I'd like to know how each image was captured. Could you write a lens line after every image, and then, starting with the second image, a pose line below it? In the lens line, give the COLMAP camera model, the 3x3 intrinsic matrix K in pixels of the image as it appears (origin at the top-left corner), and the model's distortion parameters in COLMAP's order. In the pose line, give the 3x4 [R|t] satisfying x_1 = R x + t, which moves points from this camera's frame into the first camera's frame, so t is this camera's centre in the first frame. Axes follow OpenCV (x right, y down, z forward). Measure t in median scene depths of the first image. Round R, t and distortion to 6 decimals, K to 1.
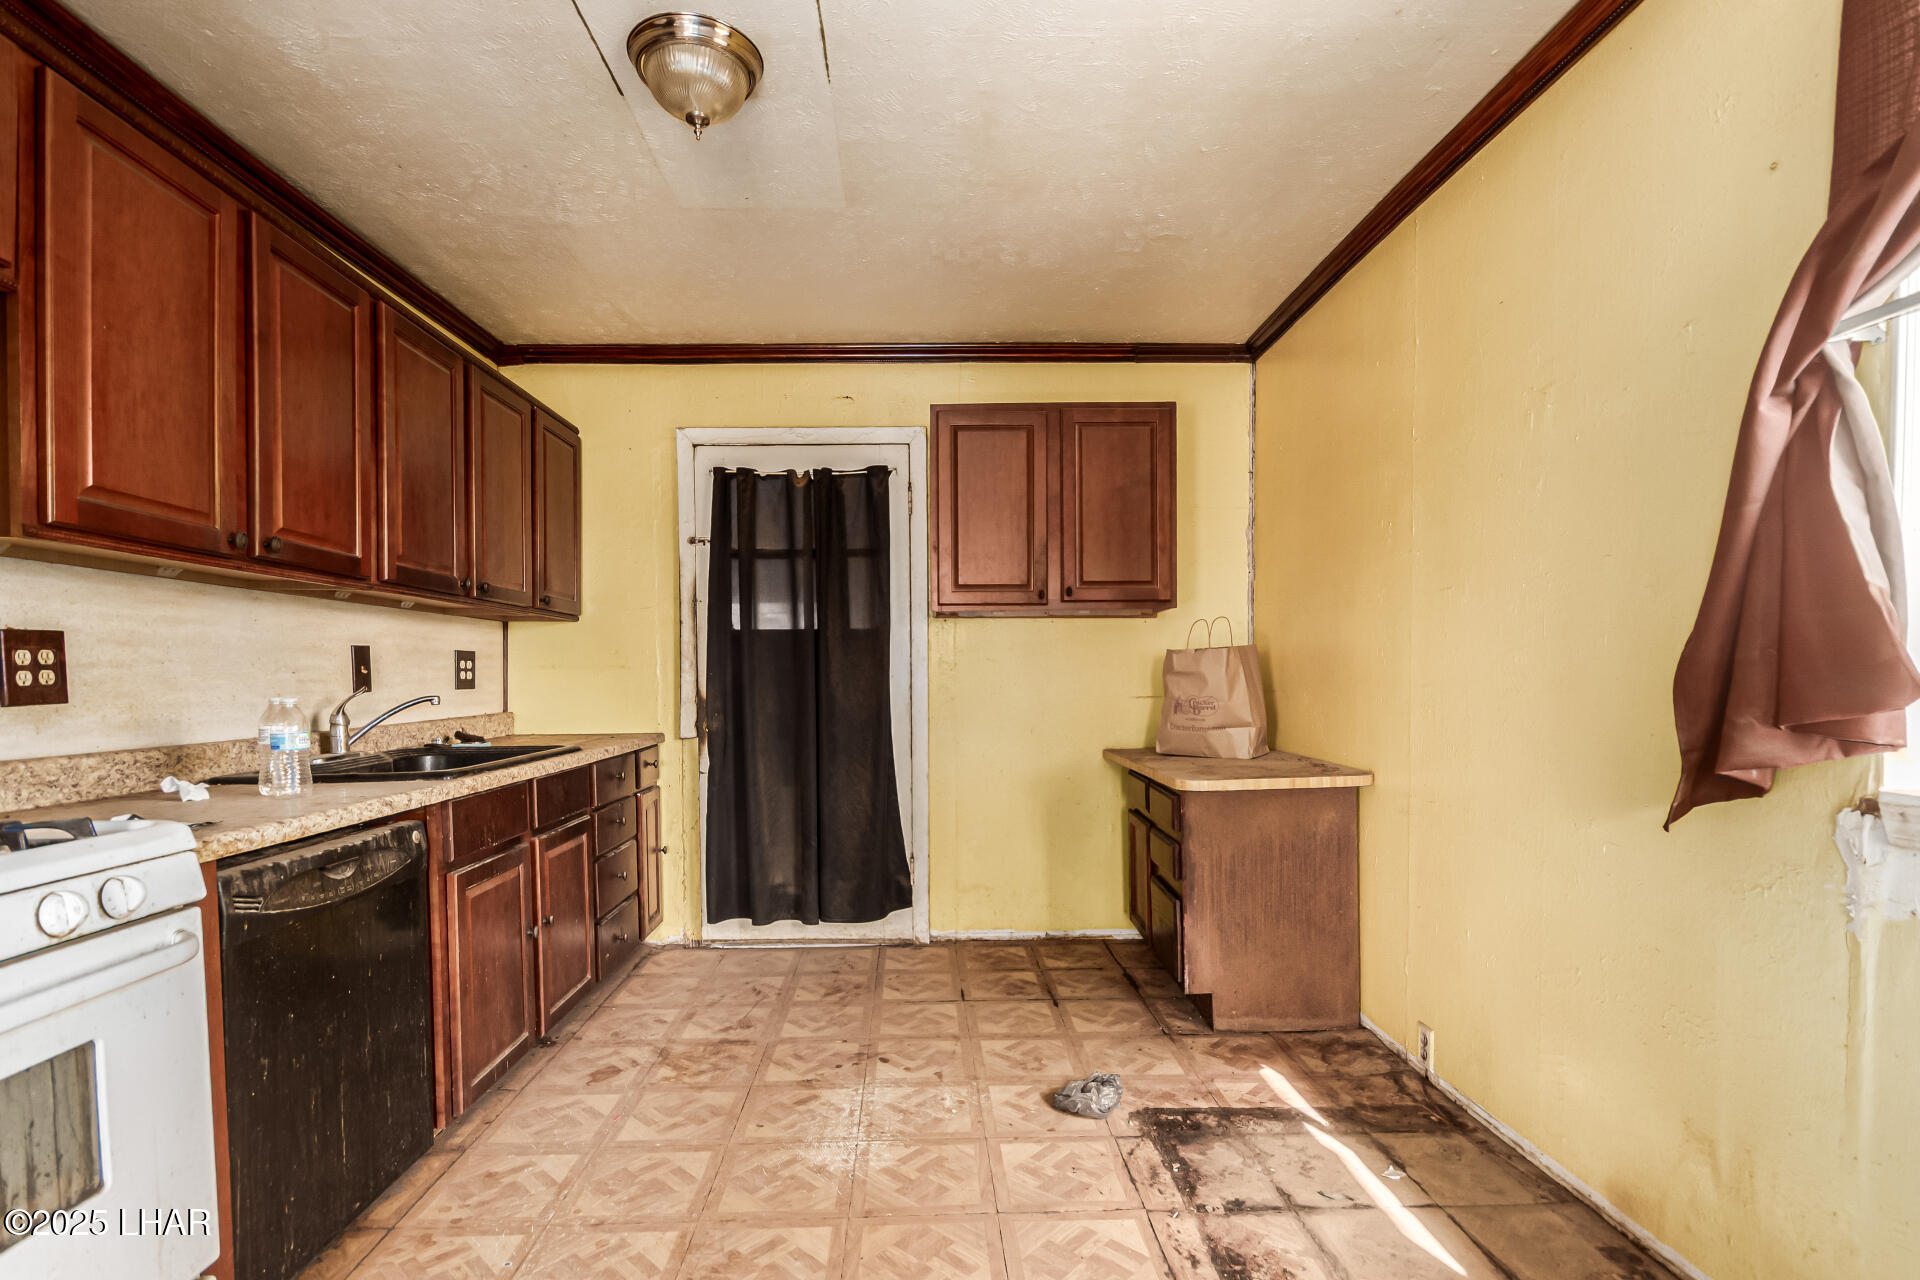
lens RADIAL K [[894.3, 0, 891.8], [0, 894.3, 690.4], [0, 0, 1]] dist [-0.000576, 0.000022]
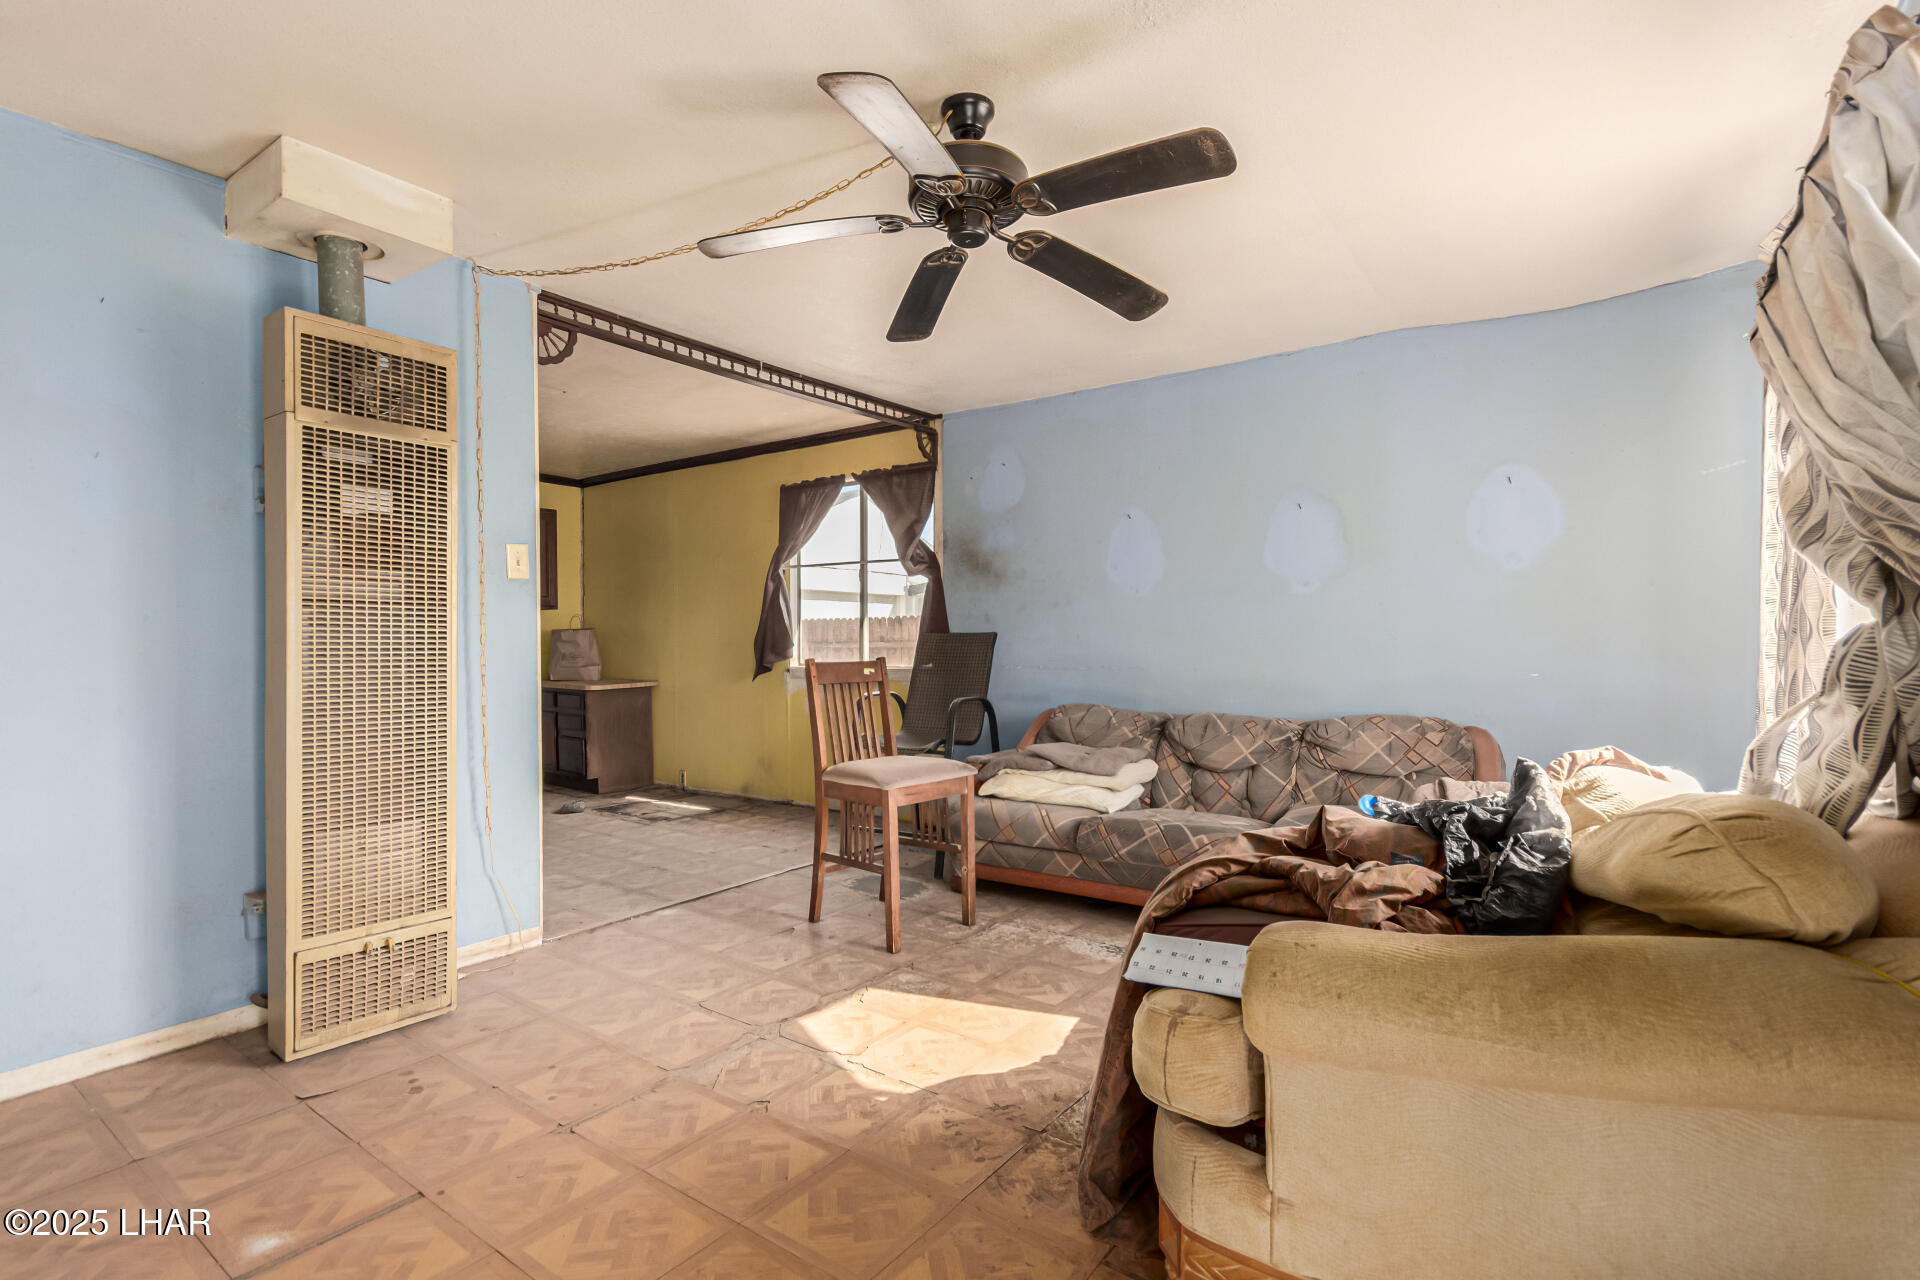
lens RADIAL K [[895.1, 0, 960.0], [0, 895.1, 640.0], [0, 0, 1]] dist [0.029676, -0.019540]
pose [[0.555285, -0.000836, 0.831660, -1.623790], [0.019520, 0.999737, -0.012028, 0.038974], [-0.831431, 0.022913, 0.555155, -1.662387]]
